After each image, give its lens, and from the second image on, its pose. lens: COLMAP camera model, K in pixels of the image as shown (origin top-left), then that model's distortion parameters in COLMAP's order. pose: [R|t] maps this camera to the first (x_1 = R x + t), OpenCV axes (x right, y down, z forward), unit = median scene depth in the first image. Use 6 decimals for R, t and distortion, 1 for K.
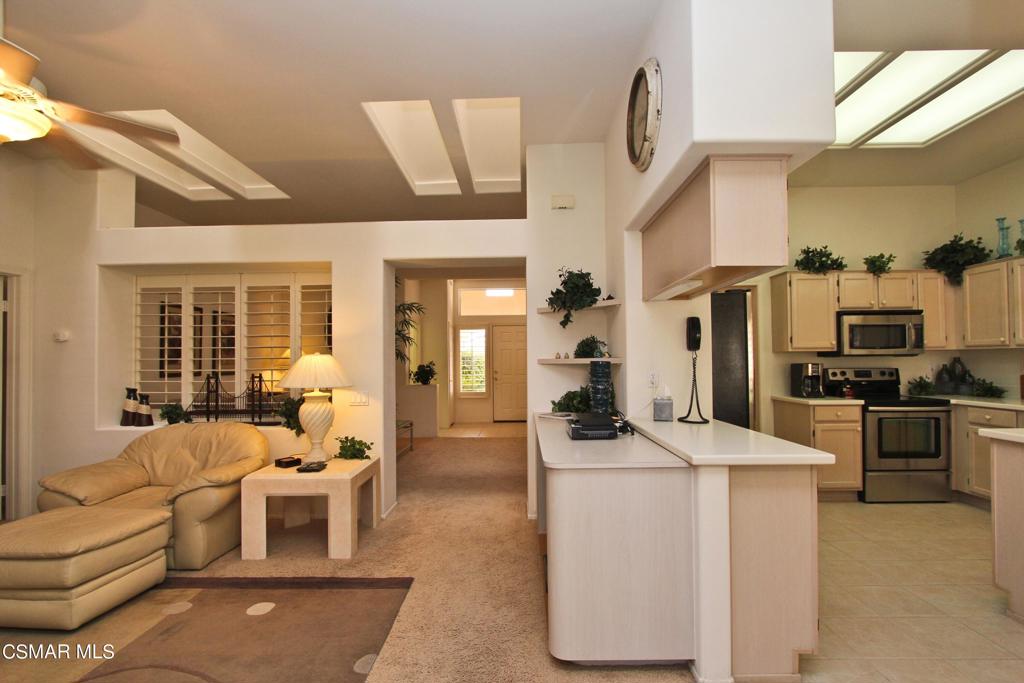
lens RADIAL K [[473.6, 0, 512.8], [0, 473.6, 354.8], [0, 0, 1]] dist [-0.018794, 0.003168]
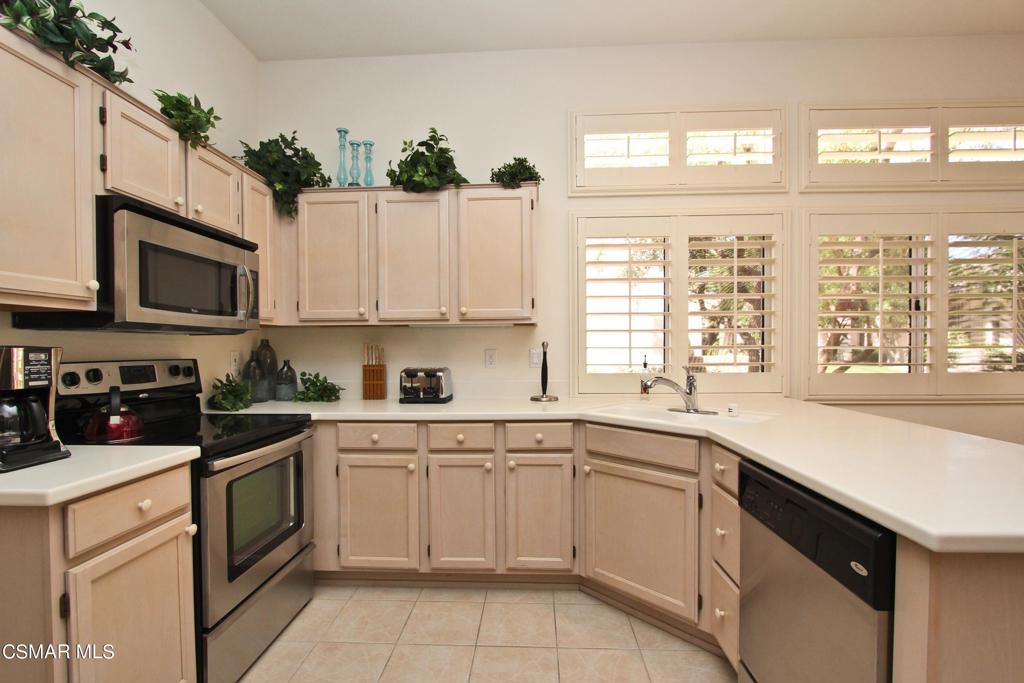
lens RADIAL K [[473.6, 0, 513.6], [0, 473.6, 352.7], [0, 0, 1]] dist [-0.018794, 0.003168]
pose [[0.028649, -0.005232, 0.999576, 0.362824], [-0.008759, 0.999947, 0.005485, 0.017900], [-0.999551, -0.008912, 0.028601, 0.696767]]
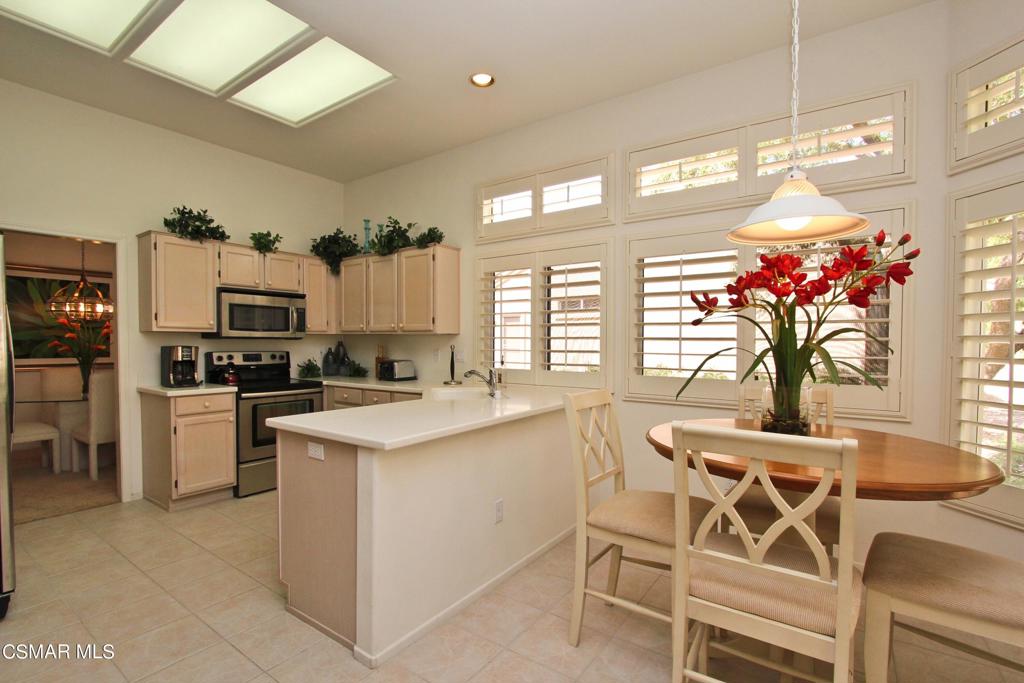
lens RADIAL K [[473.6, 0, 511.4], [0, 473.6, 353.9], [0, 0, 1]] dist [-0.018794, 0.003168]
pose [[0.561960, -0.008204, 0.827124, 0.273572], [-0.022933, 0.999412, 0.025494, -0.002691], [-0.826847, -0.033295, 0.561441, 0.044301]]
